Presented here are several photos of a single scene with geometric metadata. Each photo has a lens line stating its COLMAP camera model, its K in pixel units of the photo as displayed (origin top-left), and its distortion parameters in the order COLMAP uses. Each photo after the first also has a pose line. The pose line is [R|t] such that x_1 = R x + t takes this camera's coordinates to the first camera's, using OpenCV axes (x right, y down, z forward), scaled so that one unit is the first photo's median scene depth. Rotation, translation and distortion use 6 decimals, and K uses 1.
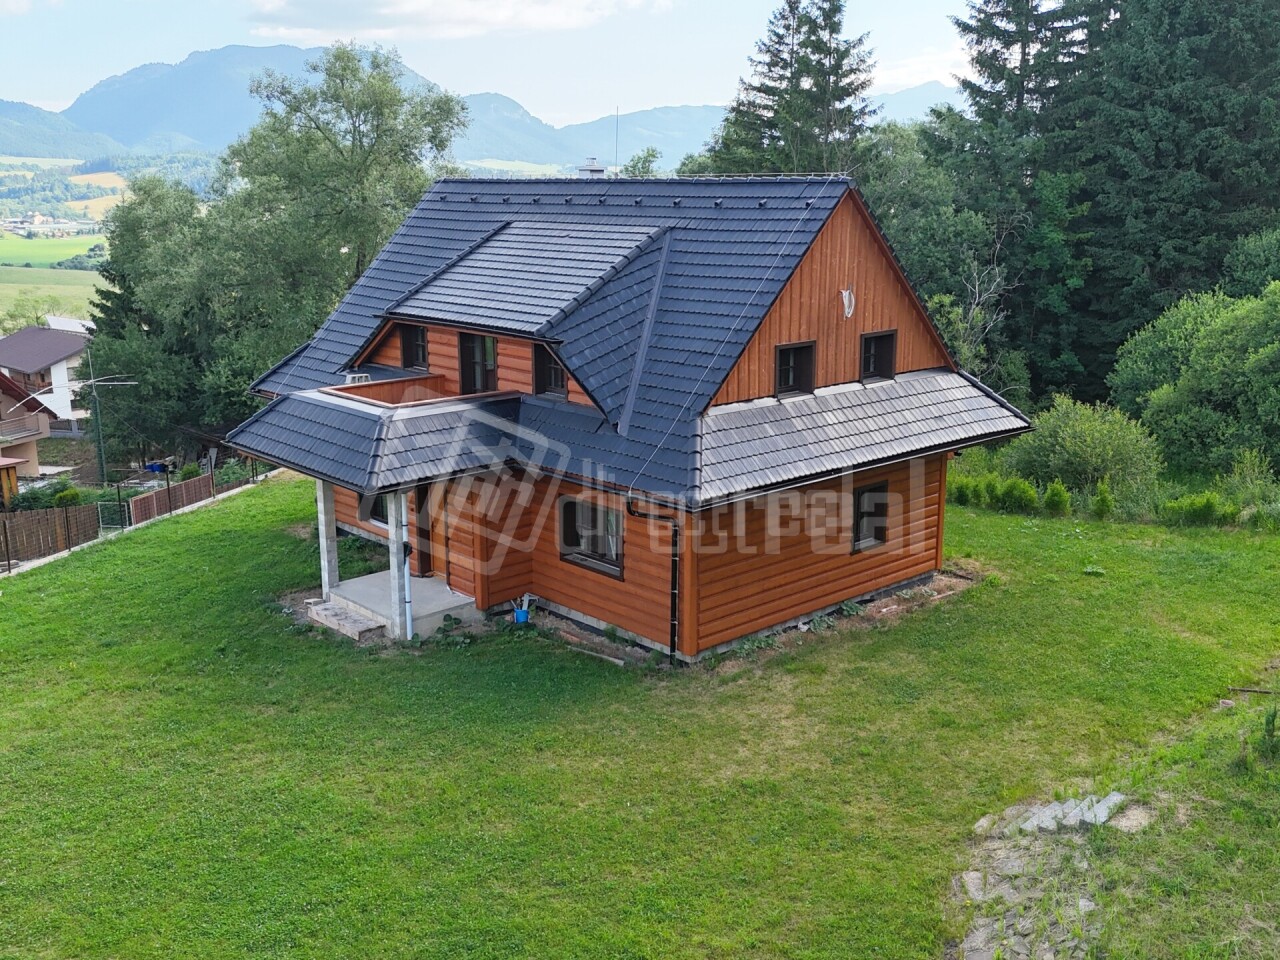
lens RADIAL K [[1263.4, 0, 640.0], [0, 1263.4, 480.0], [0, 0, 1]] dist [0.131476, -0.243501]
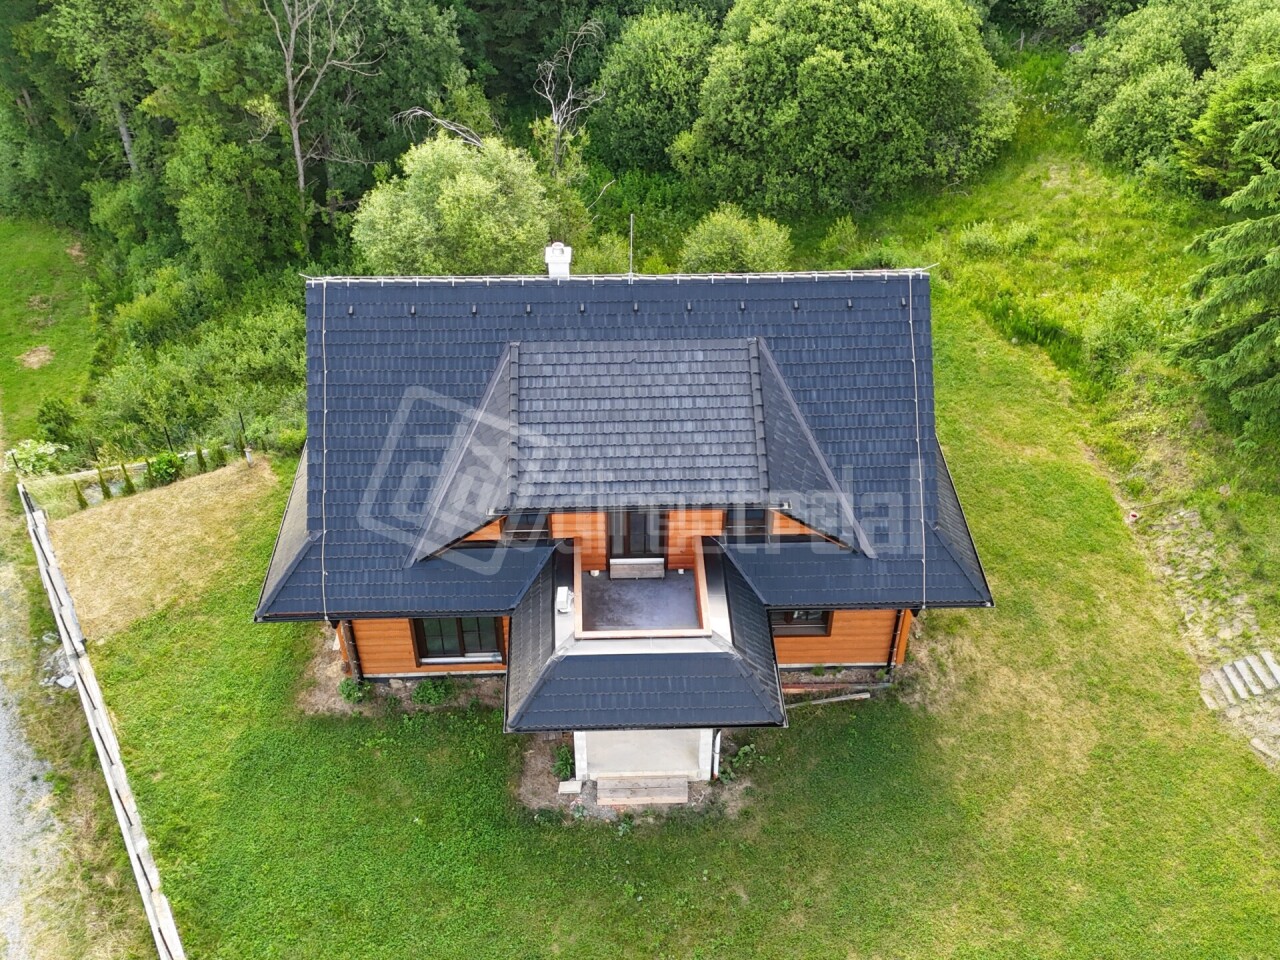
lens RADIAL K [[1263.4, 0, 640.0], [0, 1263.4, 480.0], [0, 0, 1]] dist [0.131476, -0.243501]
pose [[0.644259, -0.496471, 0.581763, -0.708206], [0.171517, 0.835080, 0.522707, -0.662517], [-0.745327, -0.236977, 0.623161, 0.362380]]
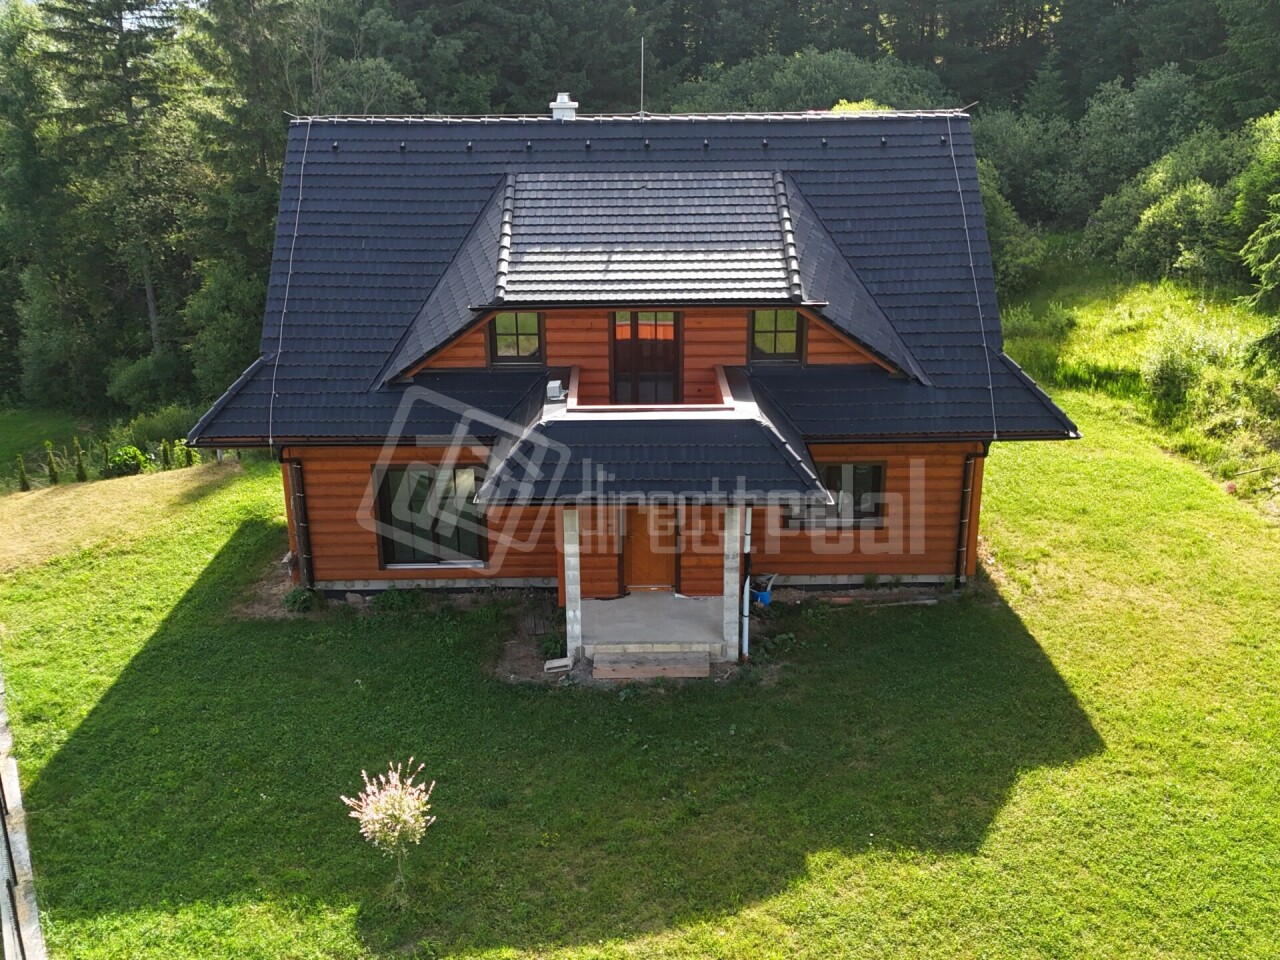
lens RADIAL K [[1263.4, 0, 640.0], [0, 1263.4, 480.0], [0, 0, 1]] dist [0.131476, -0.243501]
pose [[0.663071, -0.245785, 0.707055, -0.776644], [0.175538, 0.969274, 0.172319, -0.153197], [-0.727683, 0.009855, 0.685842, 0.398884]]
